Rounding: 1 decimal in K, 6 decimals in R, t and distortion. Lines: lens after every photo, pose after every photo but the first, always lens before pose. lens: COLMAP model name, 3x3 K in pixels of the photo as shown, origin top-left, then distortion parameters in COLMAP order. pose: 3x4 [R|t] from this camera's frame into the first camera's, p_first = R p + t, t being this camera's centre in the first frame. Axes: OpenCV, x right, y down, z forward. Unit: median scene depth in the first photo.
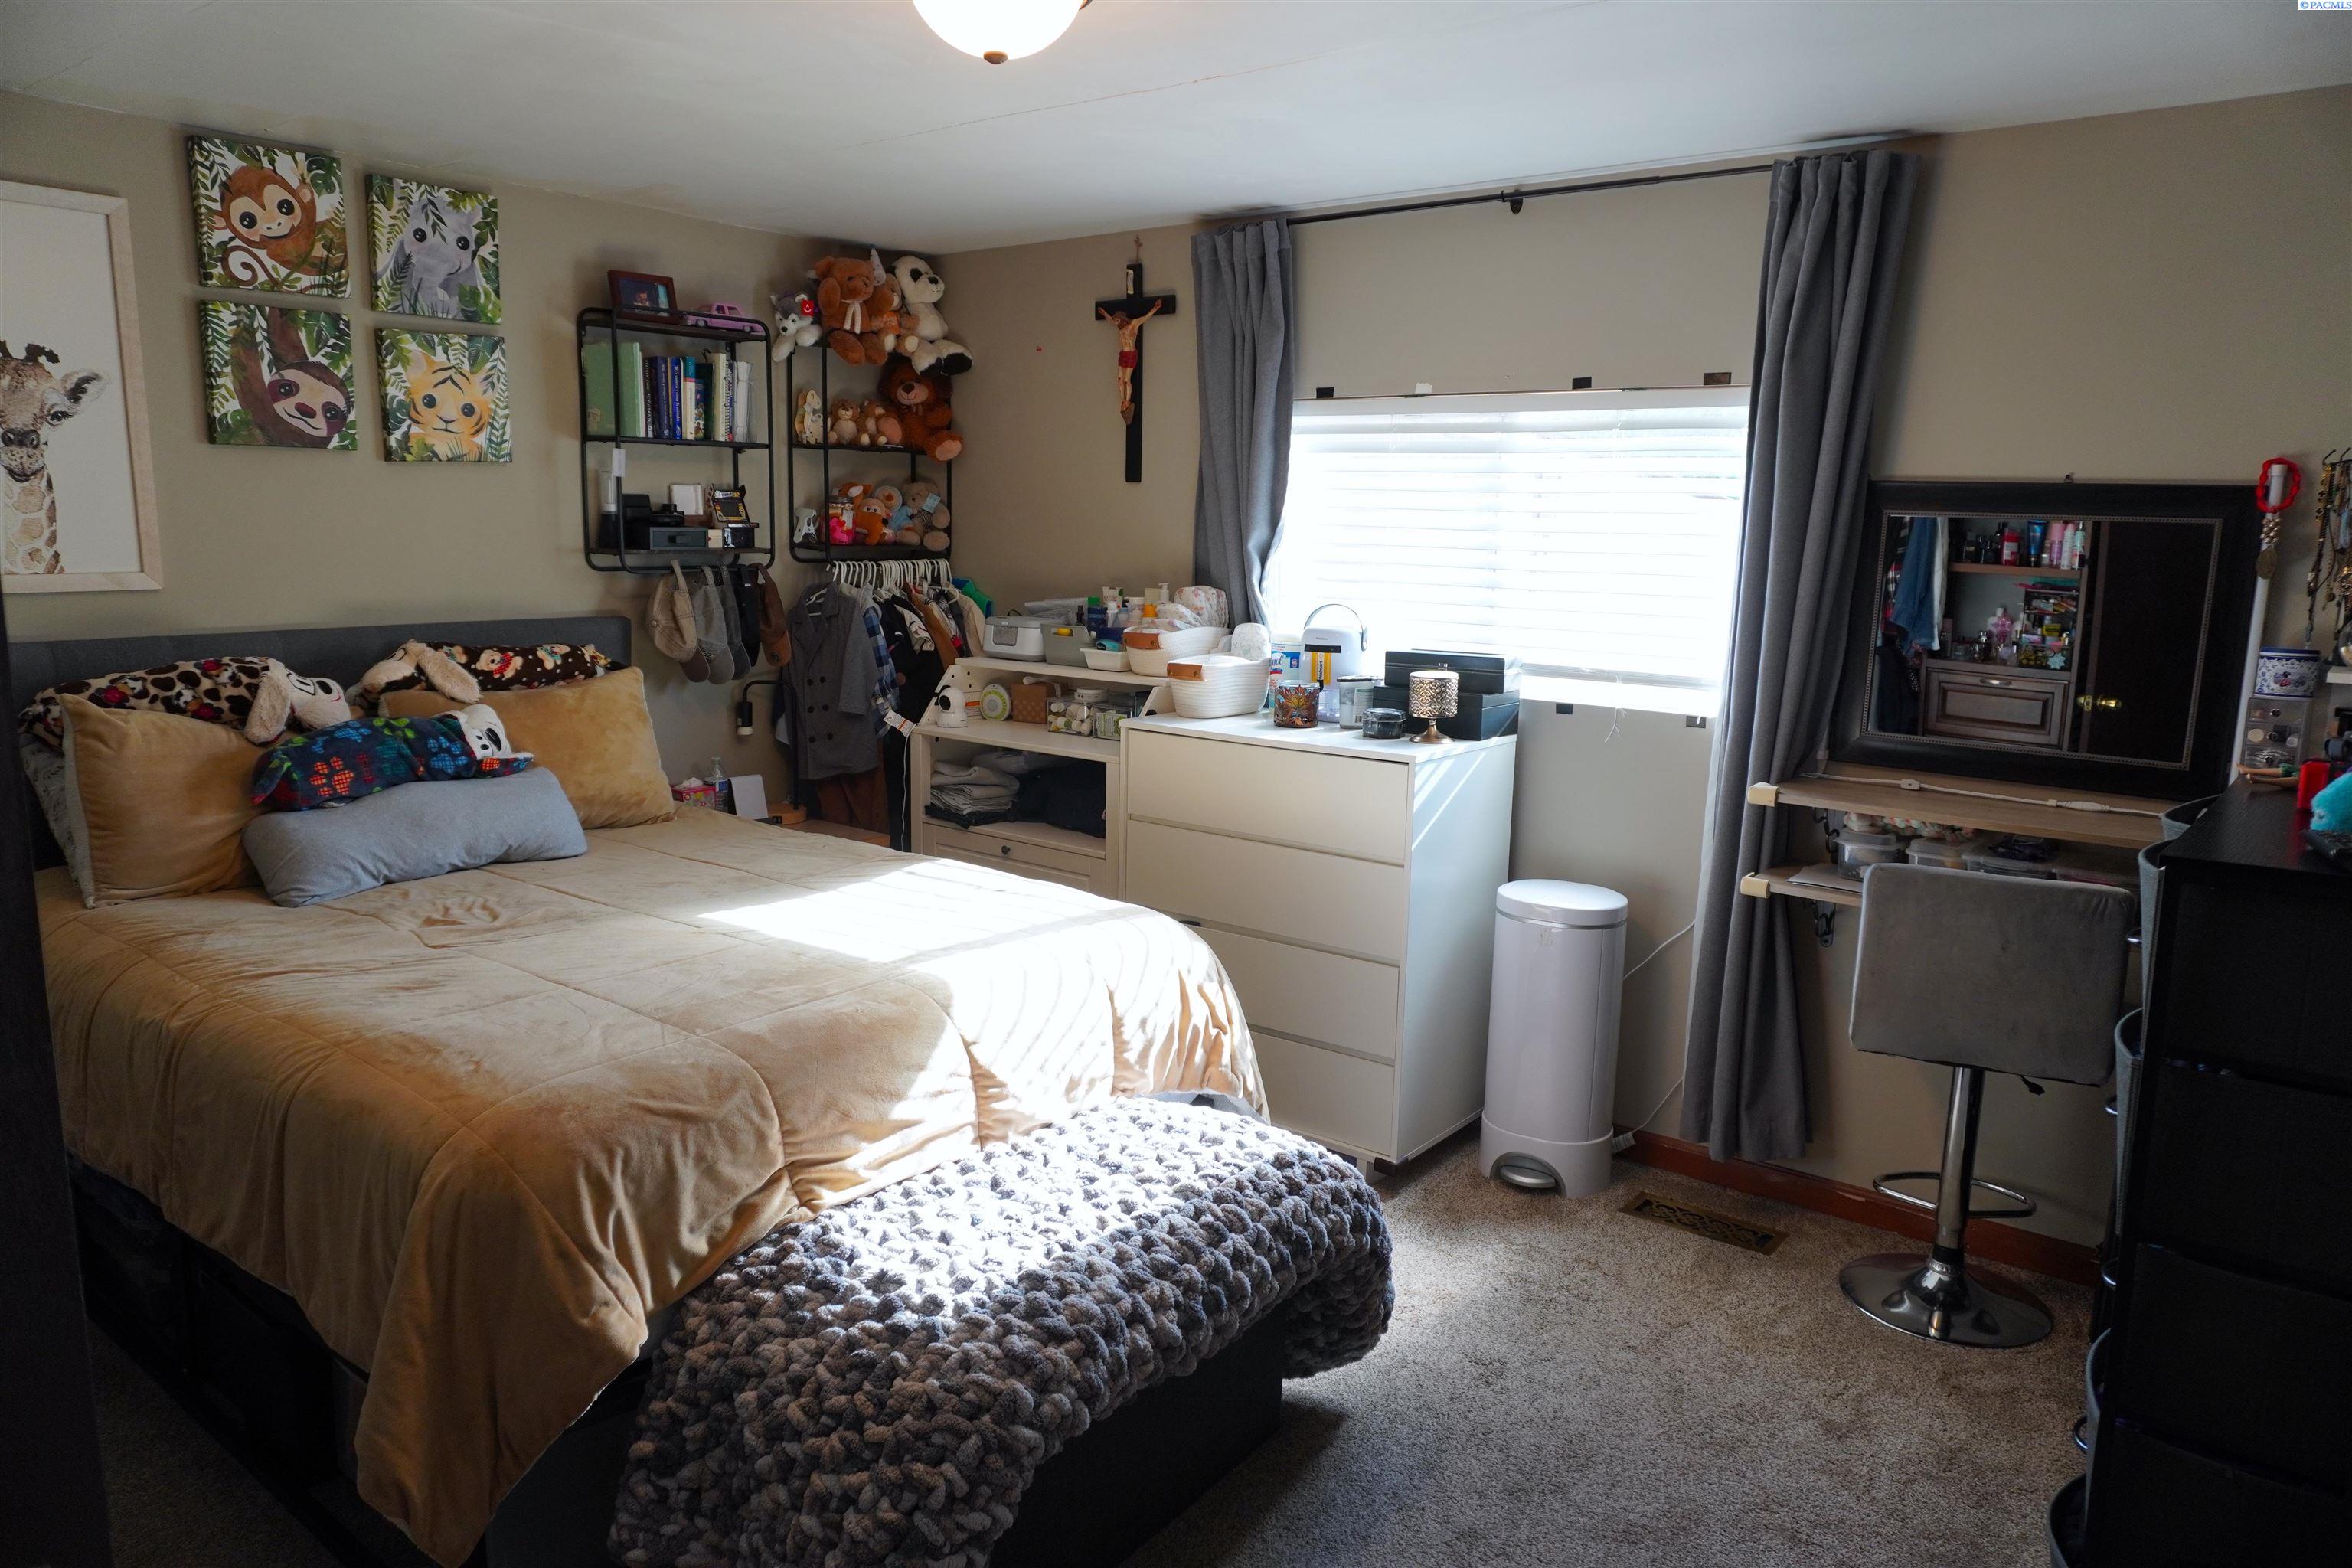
lens RADIAL K [[1573.8, 0, 1171.4], [0, 1573.8, 793.0], [0, 0, 1]] dist [-0.043378, 0.033592]
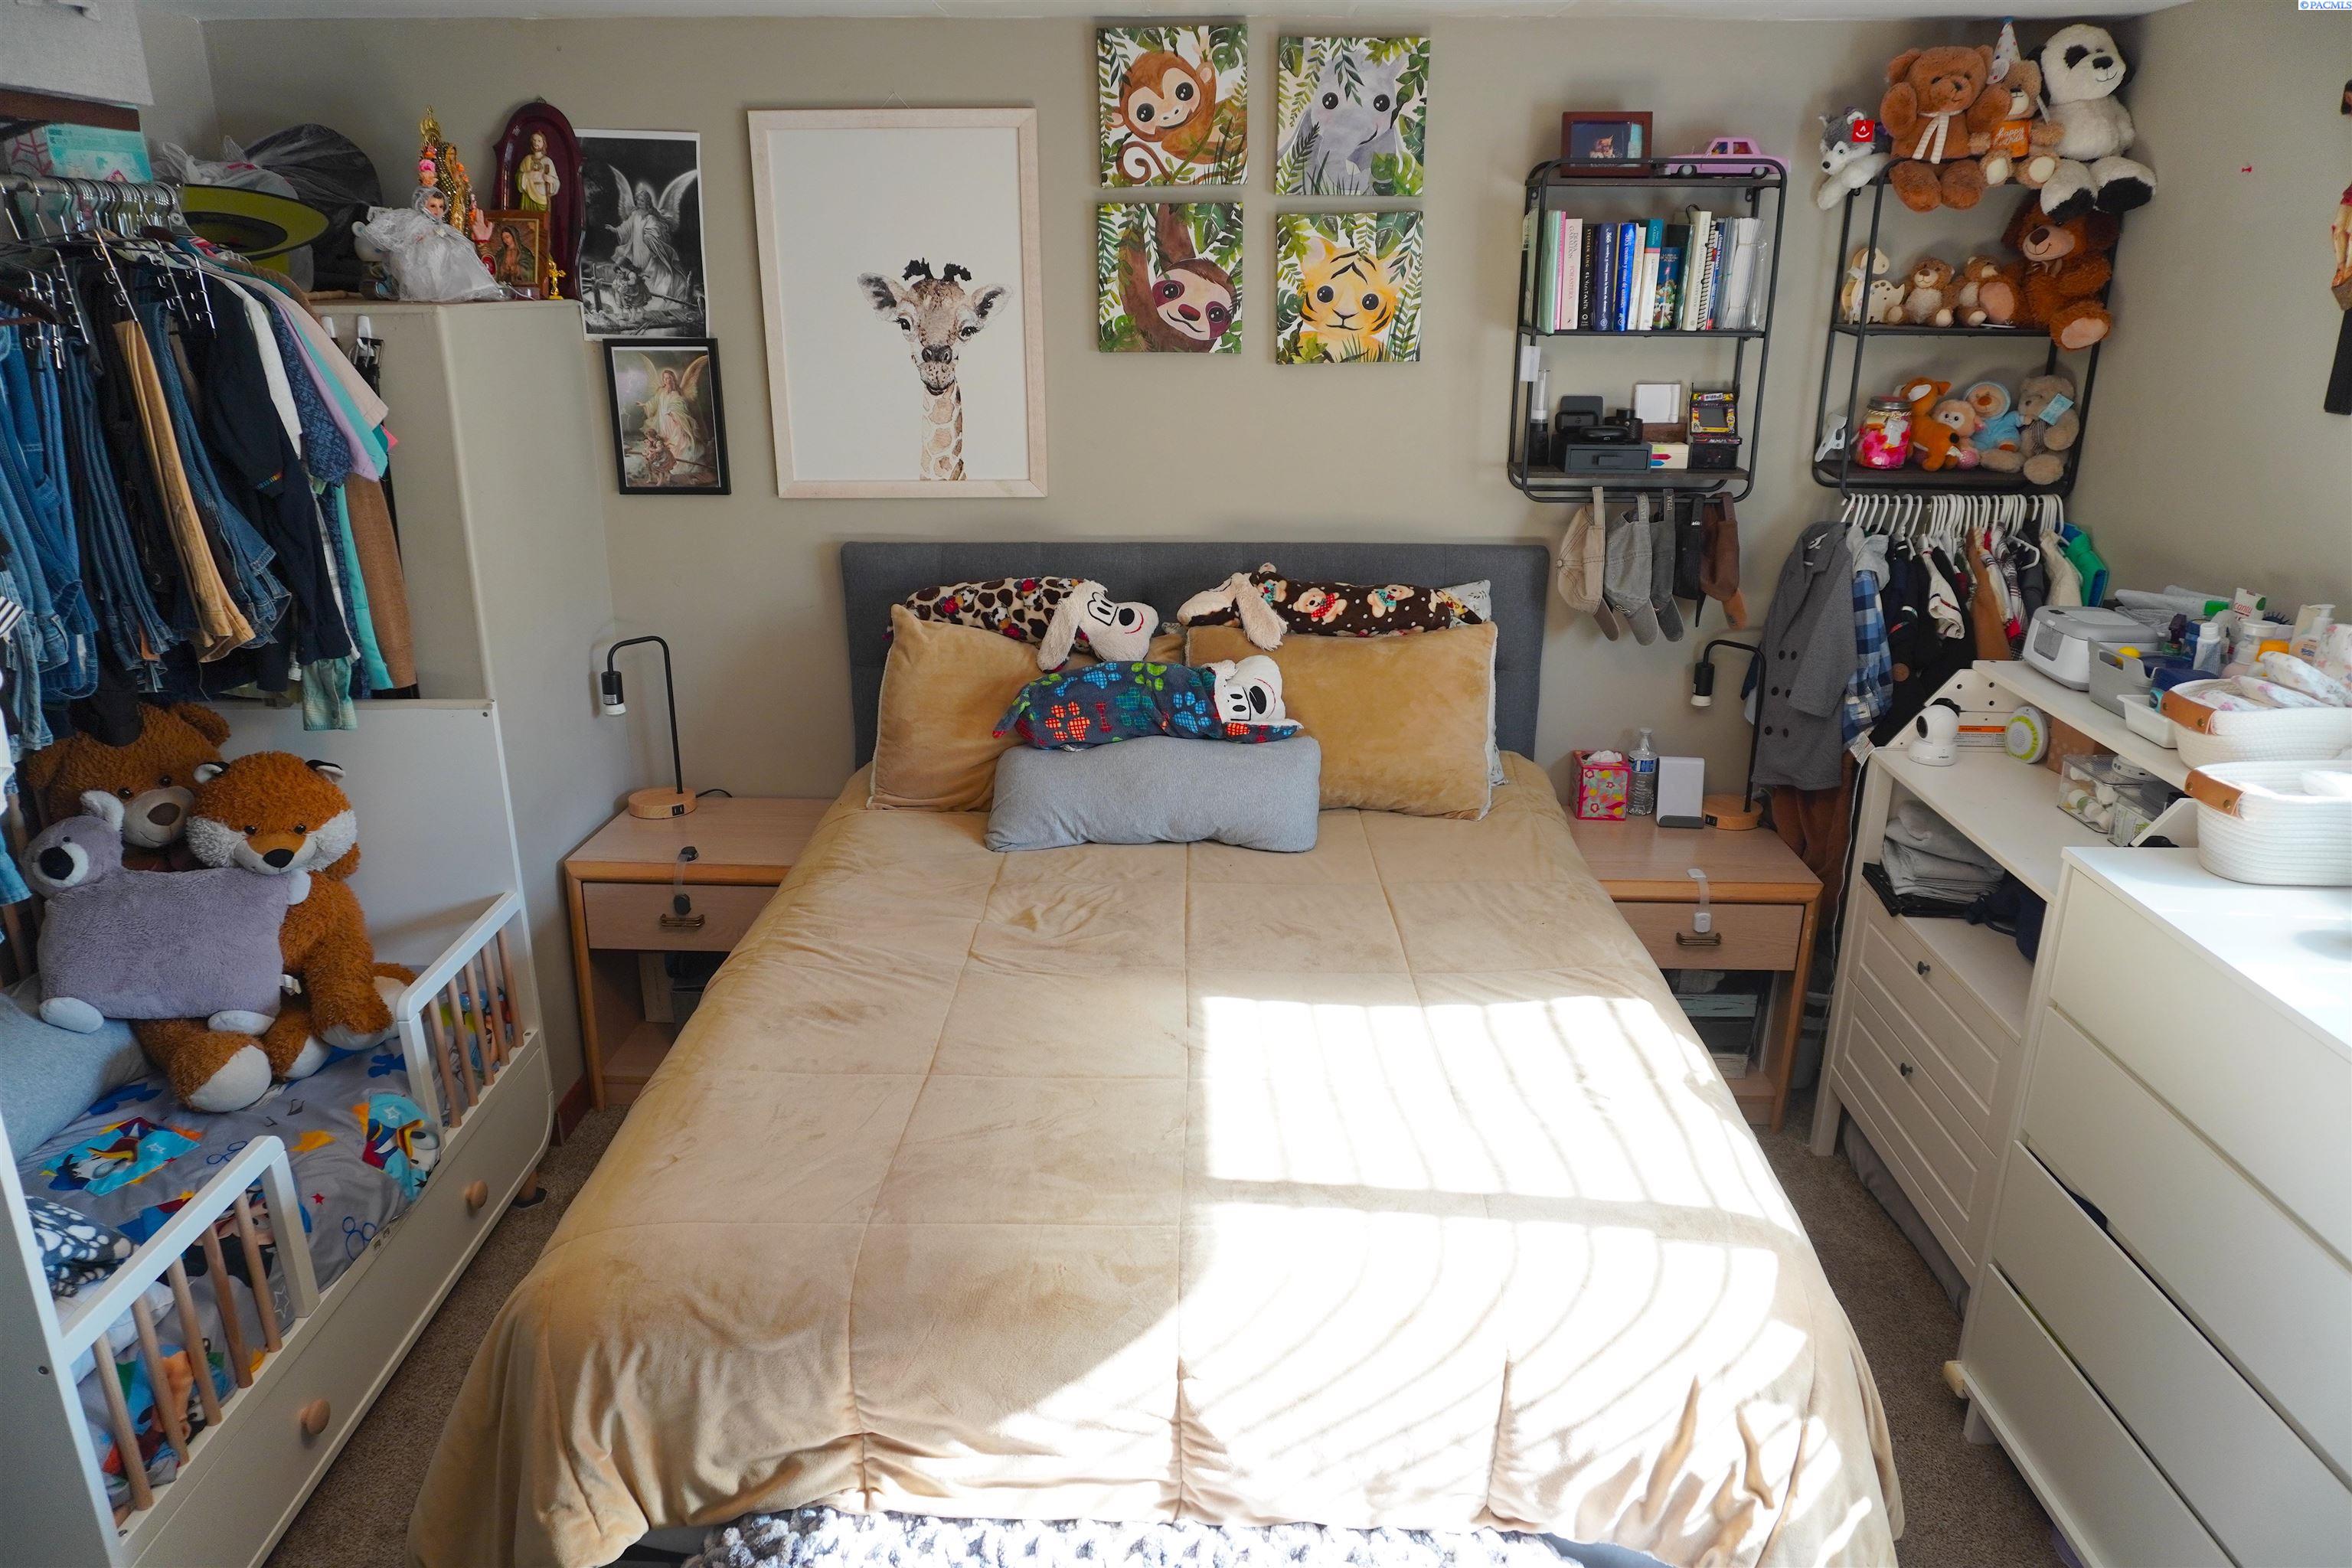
lens RADIAL K [[1573.8, 0, 1173.9], [0, 1573.8, 786.7], [0, 0, 1]] dist [-0.043378, 0.033592]
pose [[0.602772, 0.239492, -0.761124, 0.230813], [-0.128086, 0.970565, 0.203956, -0.161702], [0.787566, -0.025449, 0.615705, 0.405575]]
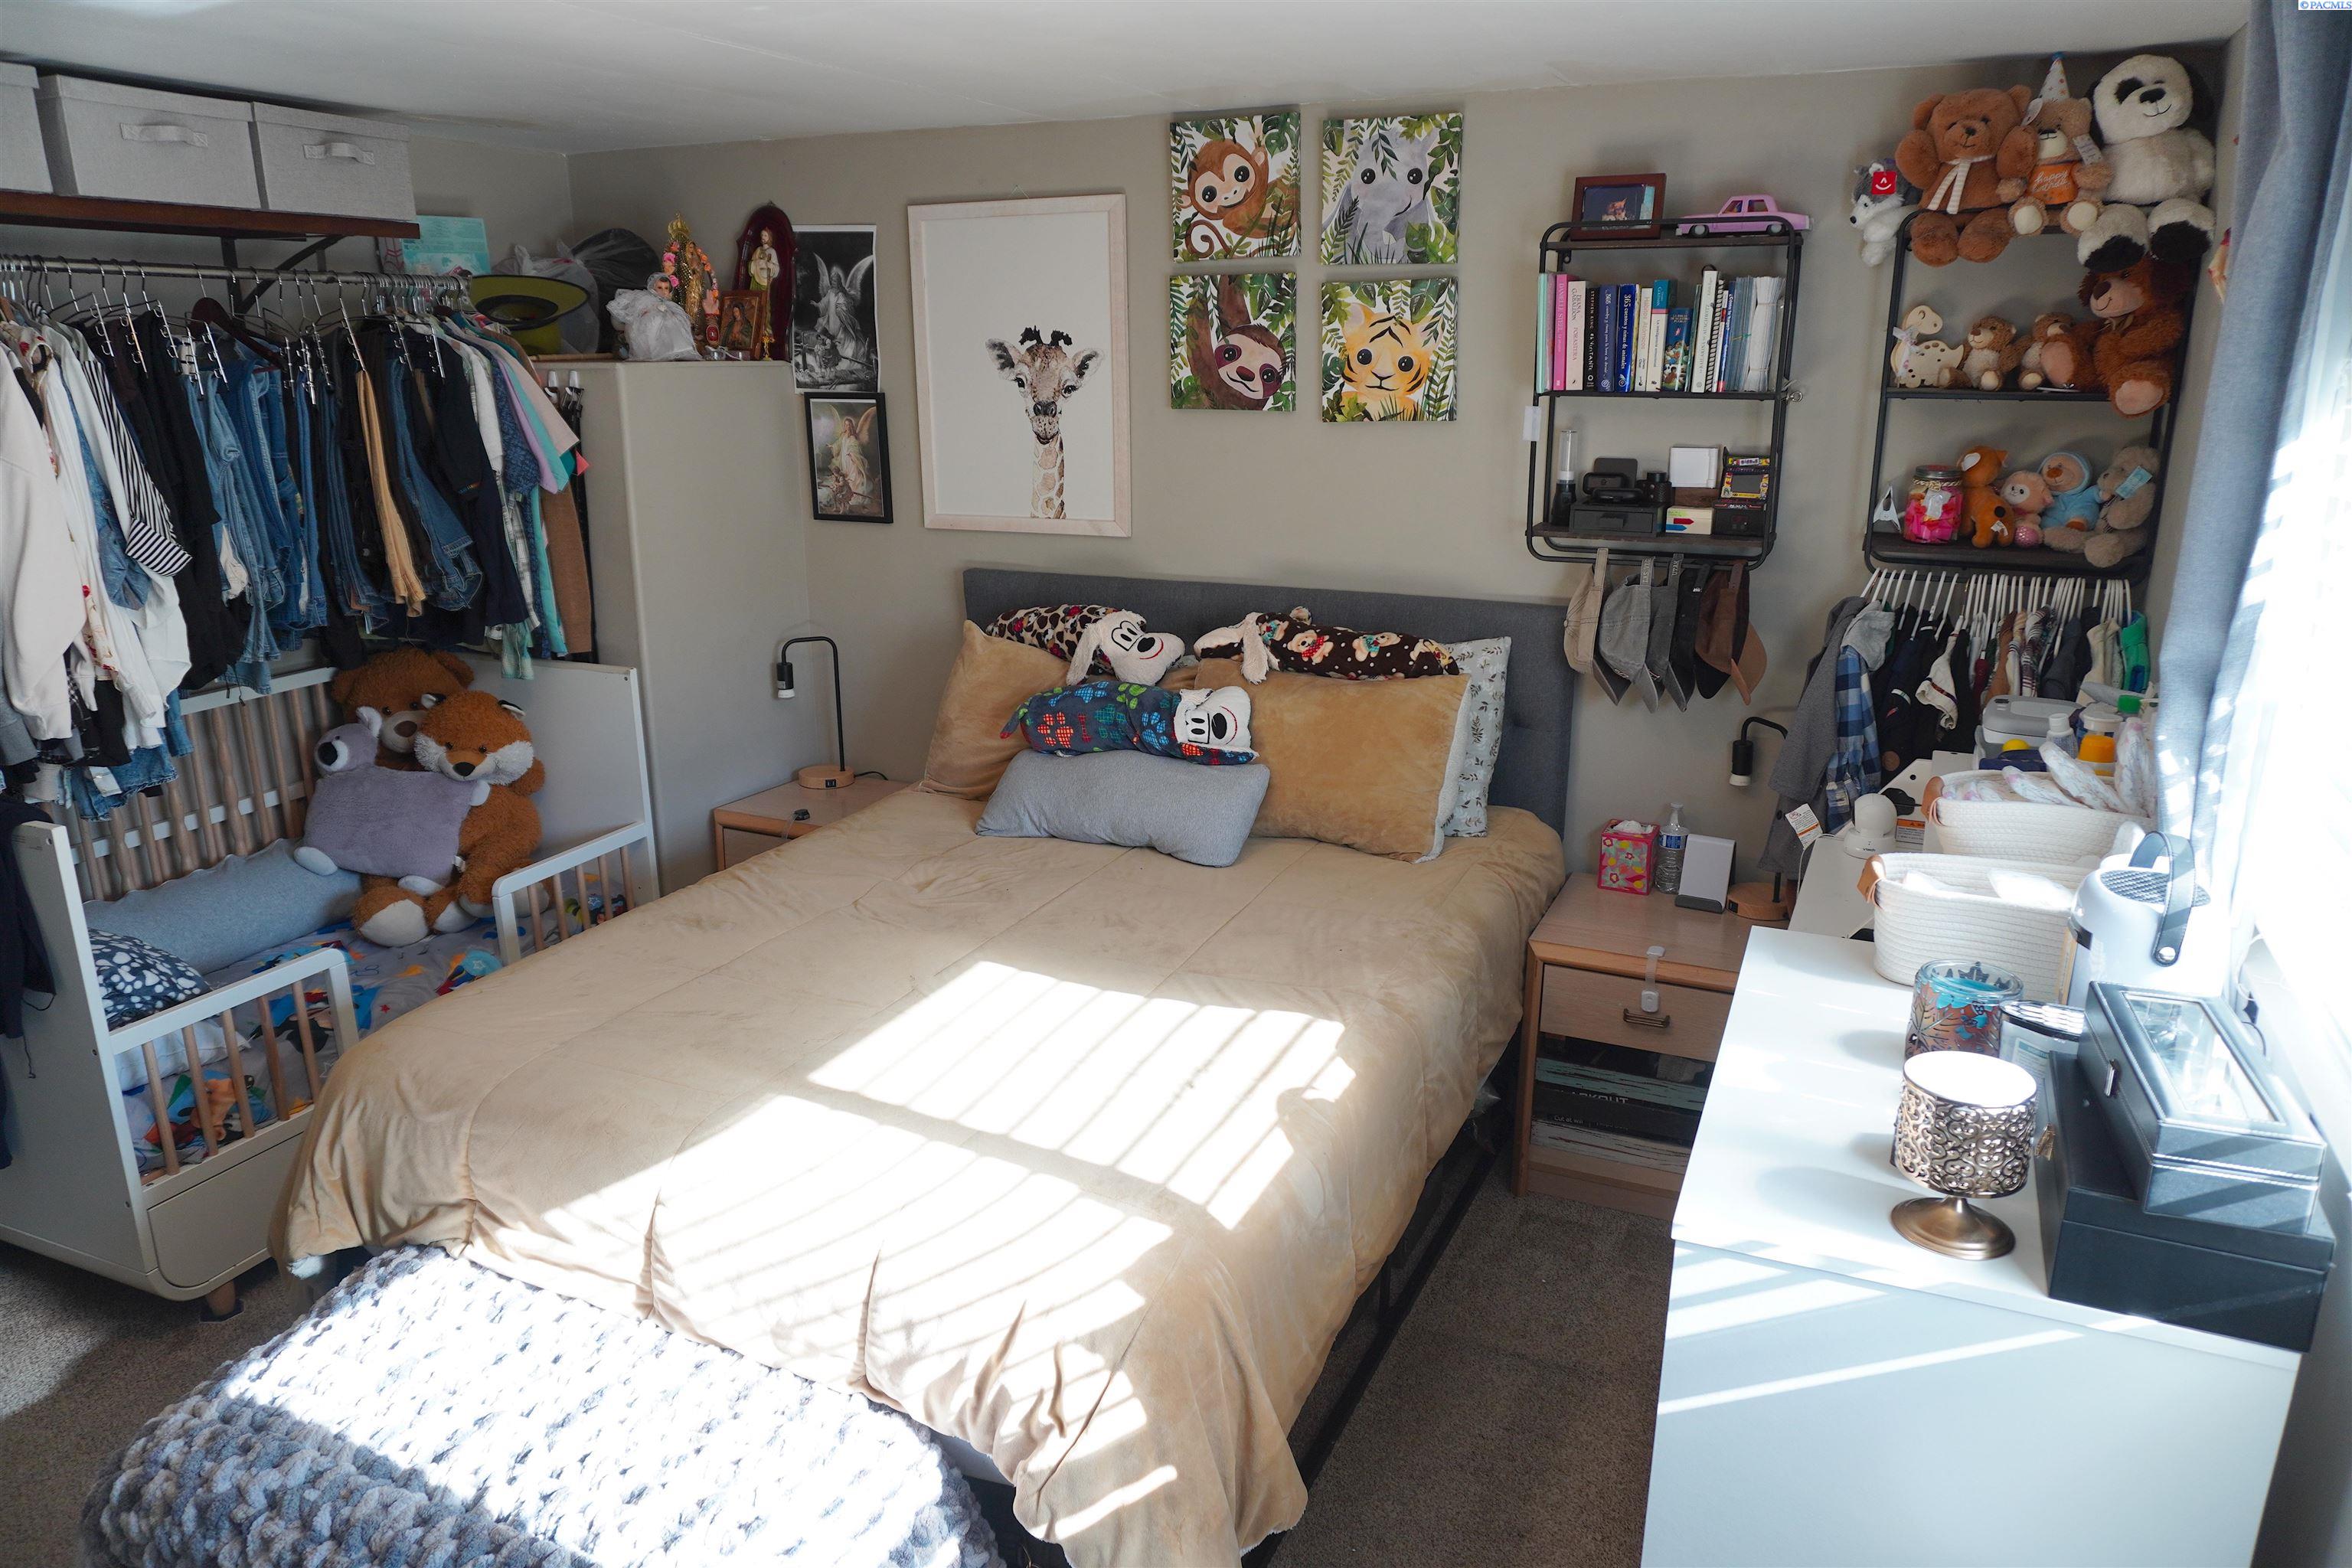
lens RADIAL K [[1573.8, 0, 1174.1], [0, 1573.8, 787.9], [0, 0, 1]] dist [-0.043378, 0.033592]
pose [[0.233514, 0.249396, -0.939826, 0.477657], [-0.159058, 0.963326, 0.216111, -0.201113], [0.959256, 0.099022, 0.264618, 0.715506]]
